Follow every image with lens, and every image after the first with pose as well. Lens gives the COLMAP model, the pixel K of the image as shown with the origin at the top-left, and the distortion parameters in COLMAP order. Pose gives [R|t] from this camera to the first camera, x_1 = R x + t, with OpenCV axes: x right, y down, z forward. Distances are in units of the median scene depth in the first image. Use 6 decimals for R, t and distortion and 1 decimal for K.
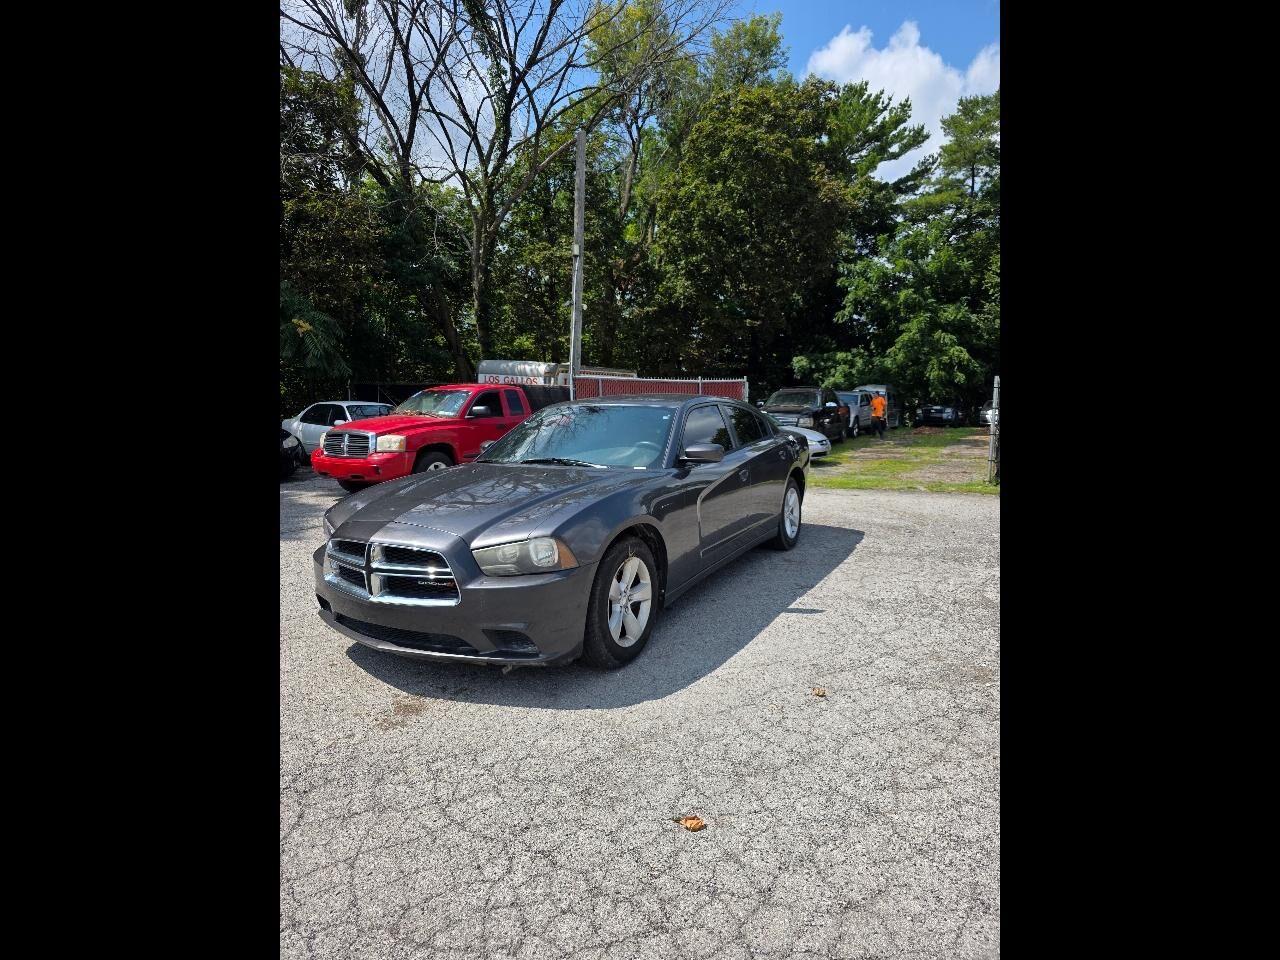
lens RADIAL K [[877.7, 0, 640.0], [0, 877.7, 480.0], [0, 0, 1]] dist [0.043764, -0.040288]
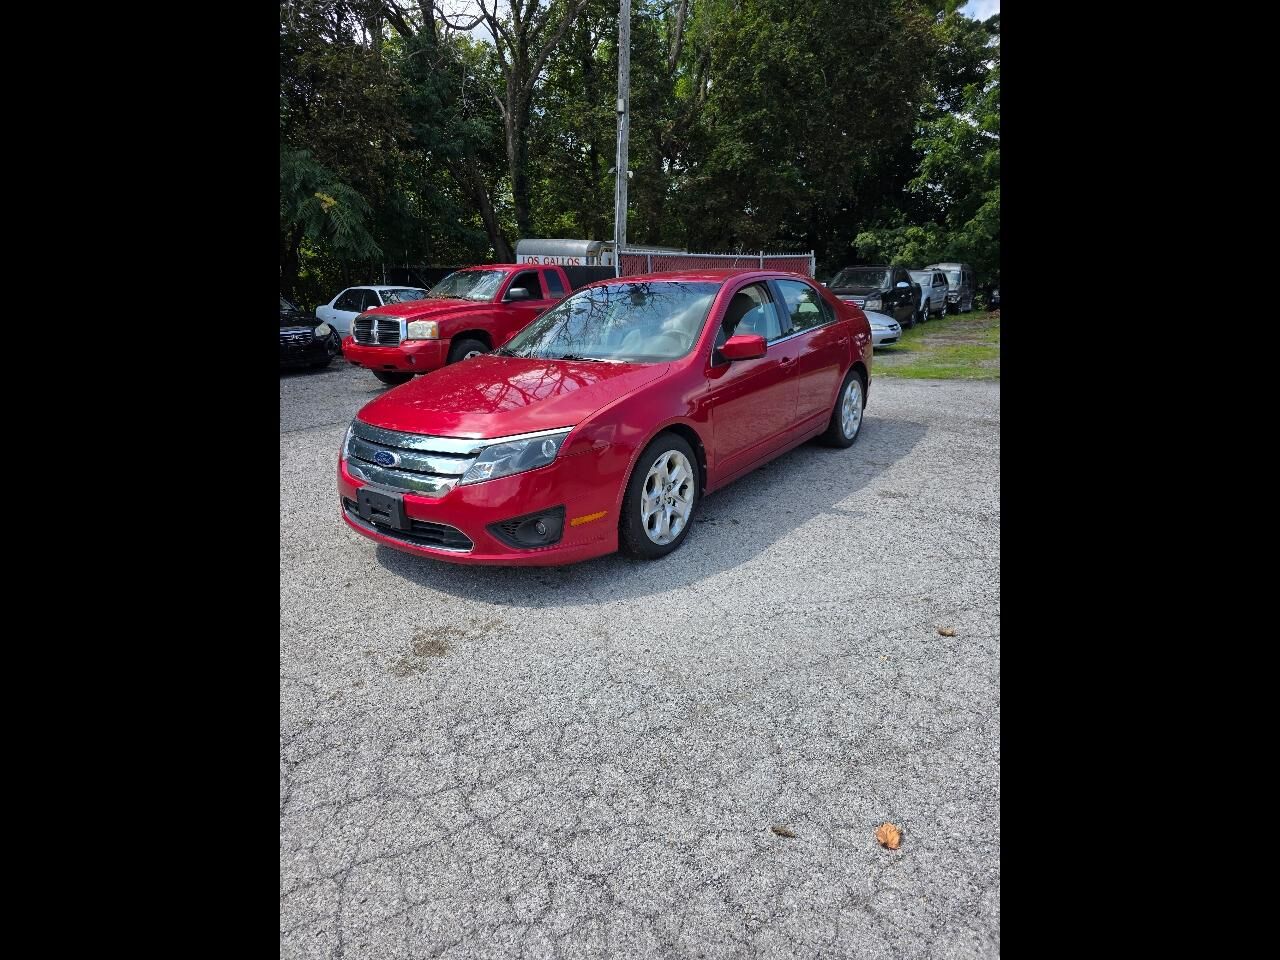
lens RADIAL K [[614.5, 0, 640.0], [0, 614.5, 480.0], [0, 0, 1]] dist [0.005775, 0.000096]
pose [[0.999620, 0.003231, -0.027370, -0.034619], [0.001480, 0.985378, 0.170377, 0.004064], [0.027520, -0.170353, 0.984999, 0.322910]]
